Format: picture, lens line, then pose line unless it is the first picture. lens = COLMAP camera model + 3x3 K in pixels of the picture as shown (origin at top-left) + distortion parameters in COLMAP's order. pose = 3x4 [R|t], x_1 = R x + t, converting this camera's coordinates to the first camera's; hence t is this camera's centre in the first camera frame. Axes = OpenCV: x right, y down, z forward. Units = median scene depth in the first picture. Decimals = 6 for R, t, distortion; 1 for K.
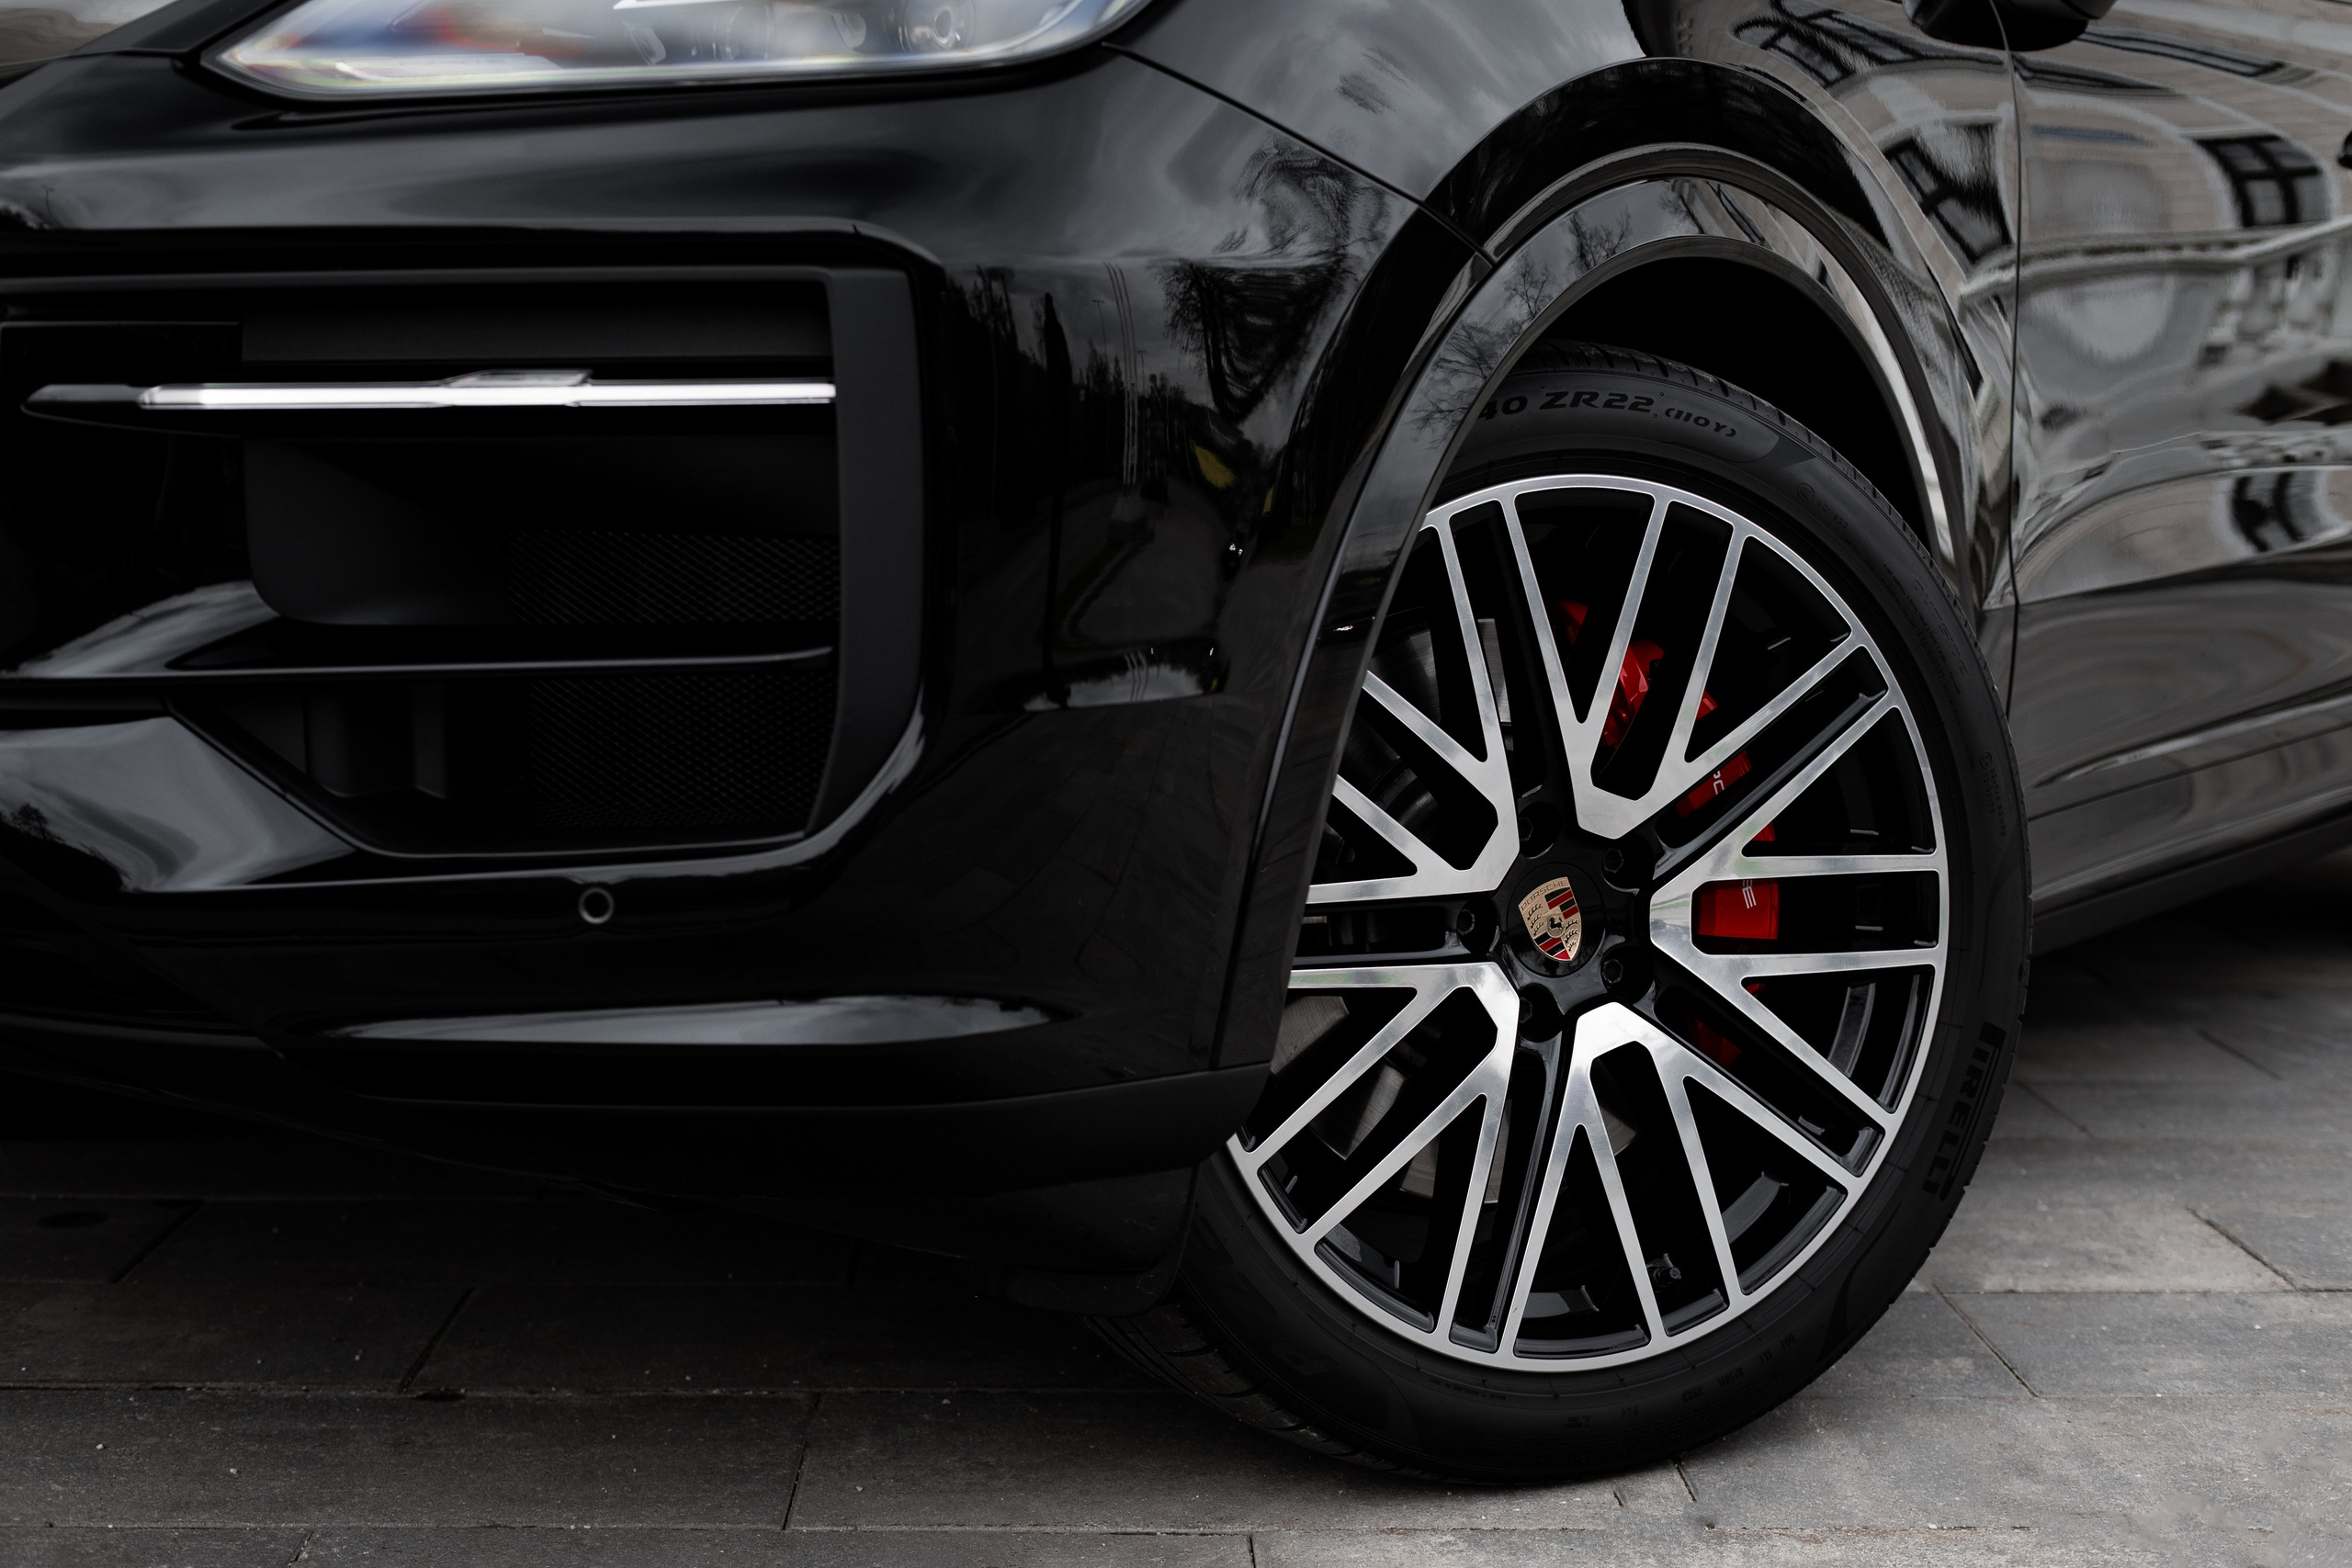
lens RADIAL K [[3305.7, 0, 1176.0], [0, 3305.7, 784.0], [0, 0, 1]] dist [0.006770, -0.047641]
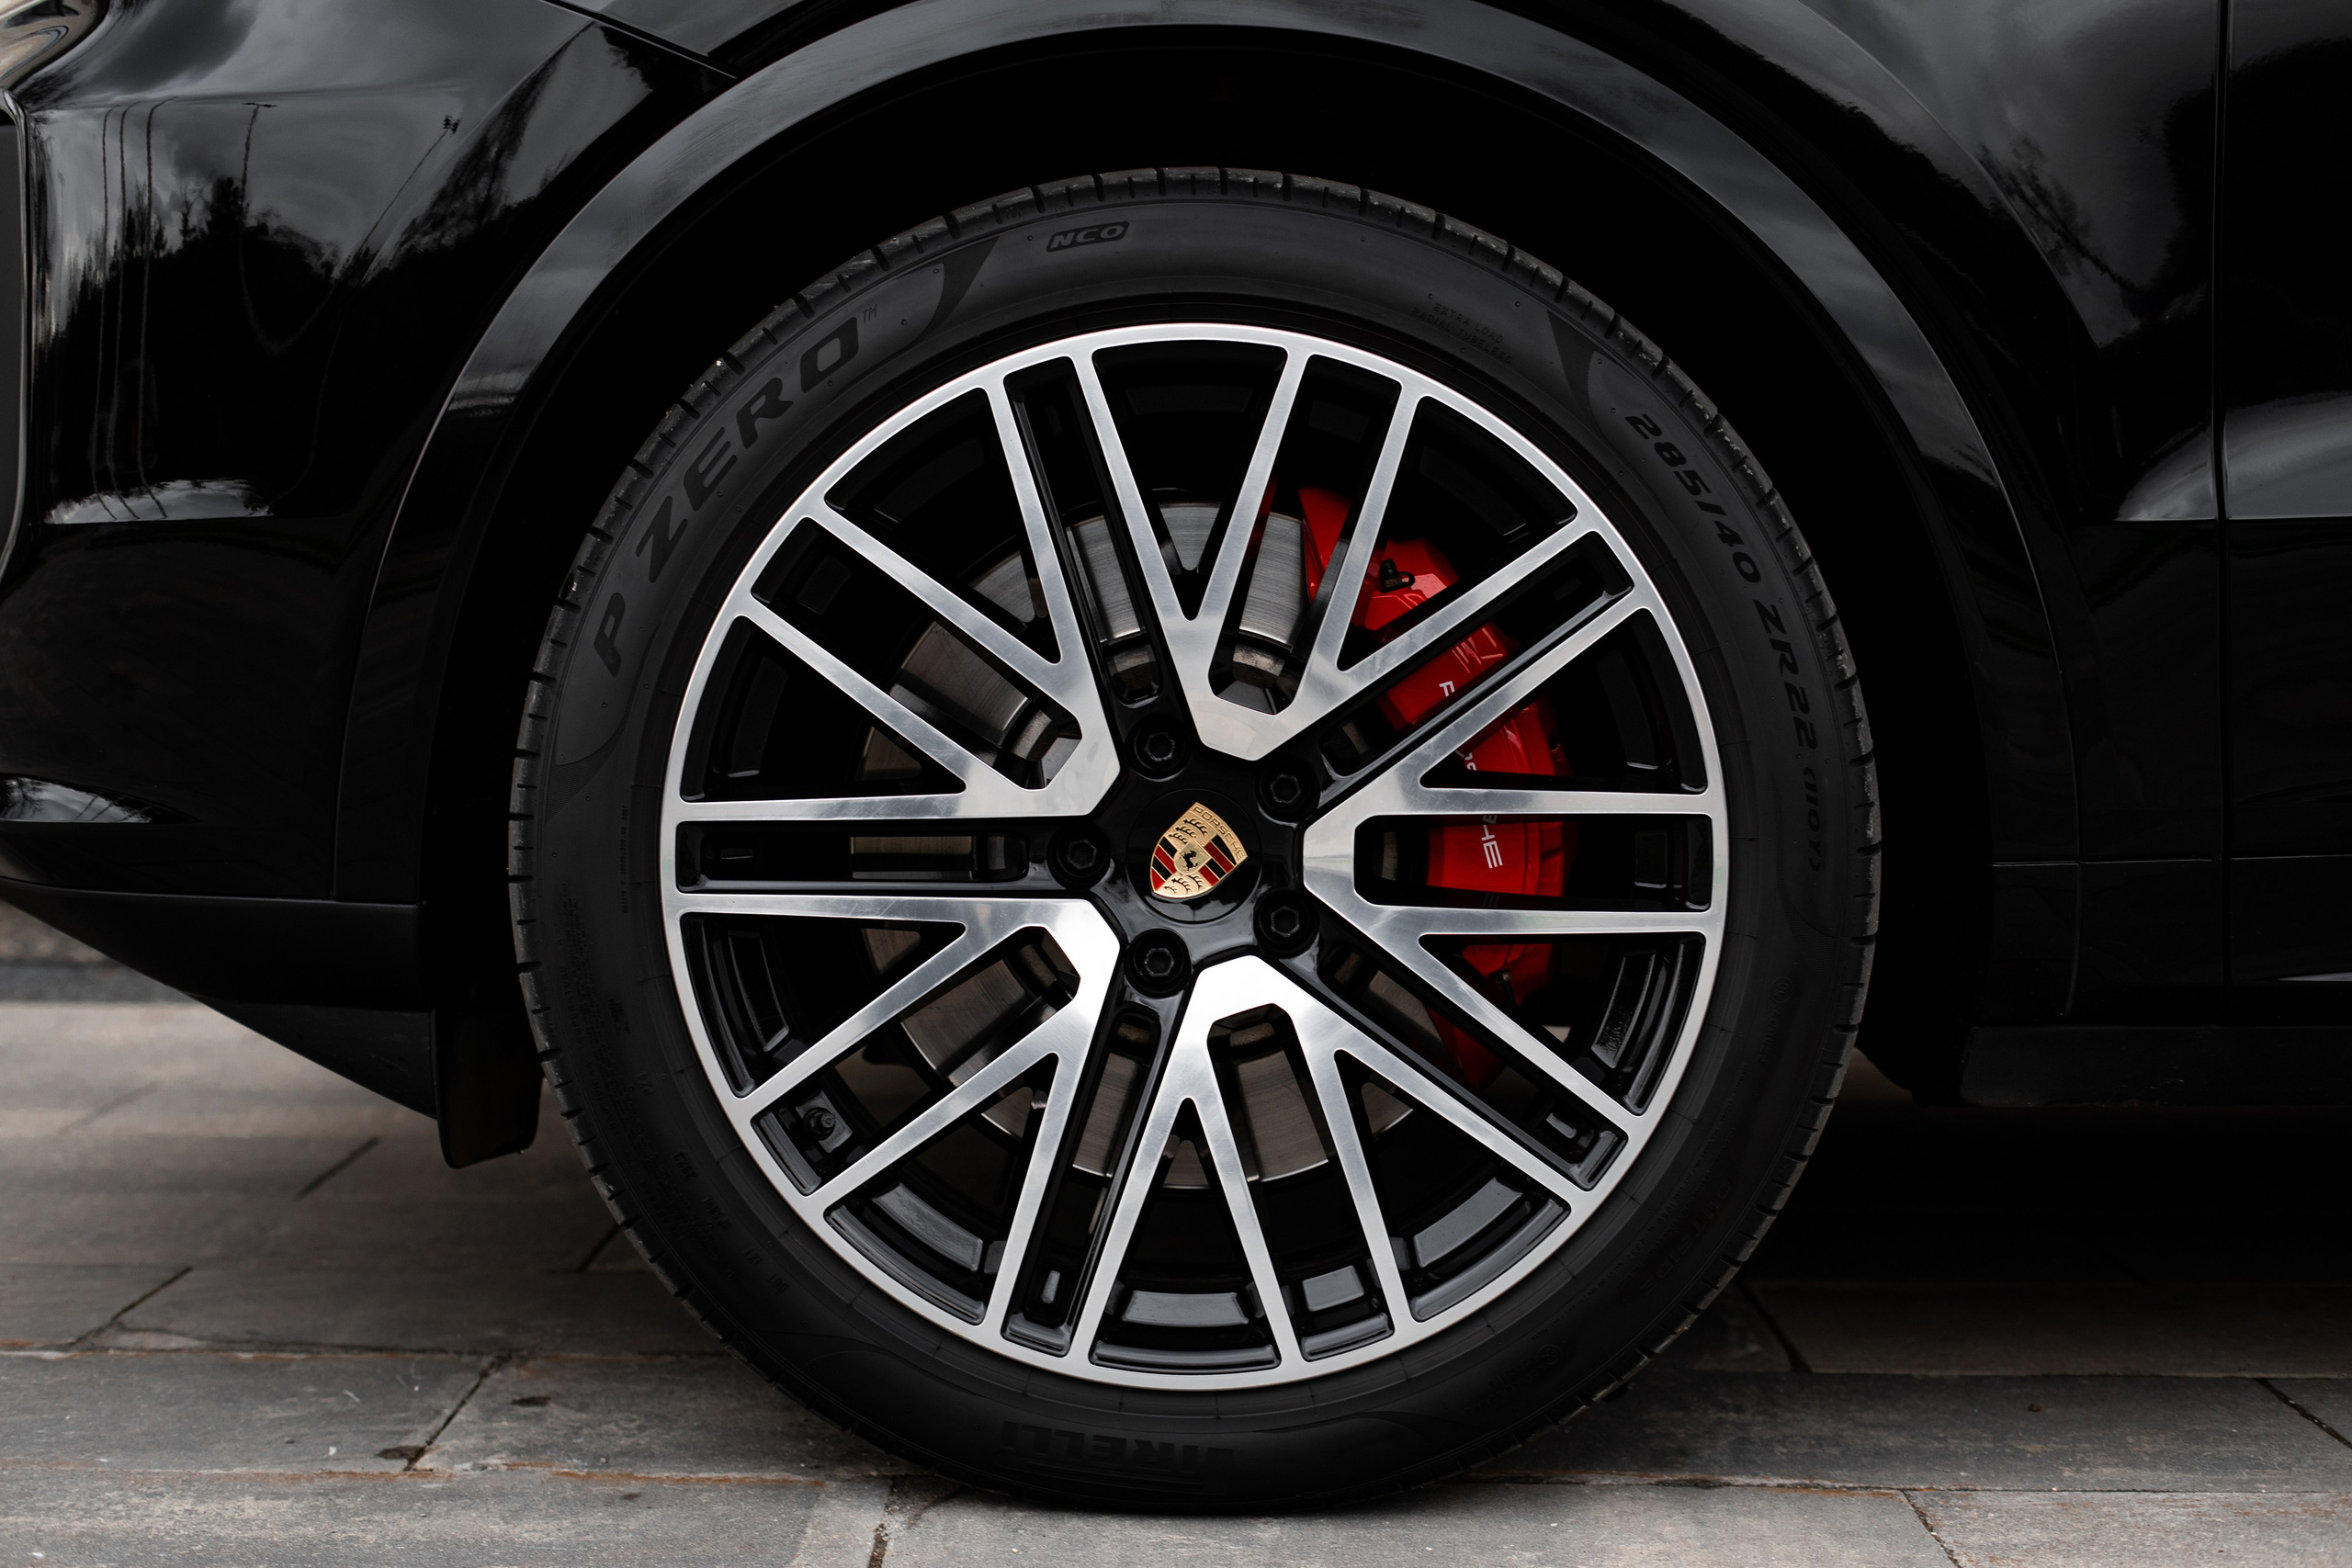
lens RADIAL K [[3305.7, 0, 1176.0], [0, 3305.7, 784.0], [0, 0, 1]] dist [0.006770, -0.047641]
pose [[0.893529, 0.023164, -0.448408, 0.490893], [-0.026299, 0.999654, -0.000765, 0.023695], [0.448235, 0.012477, 0.893829, 0.242745]]
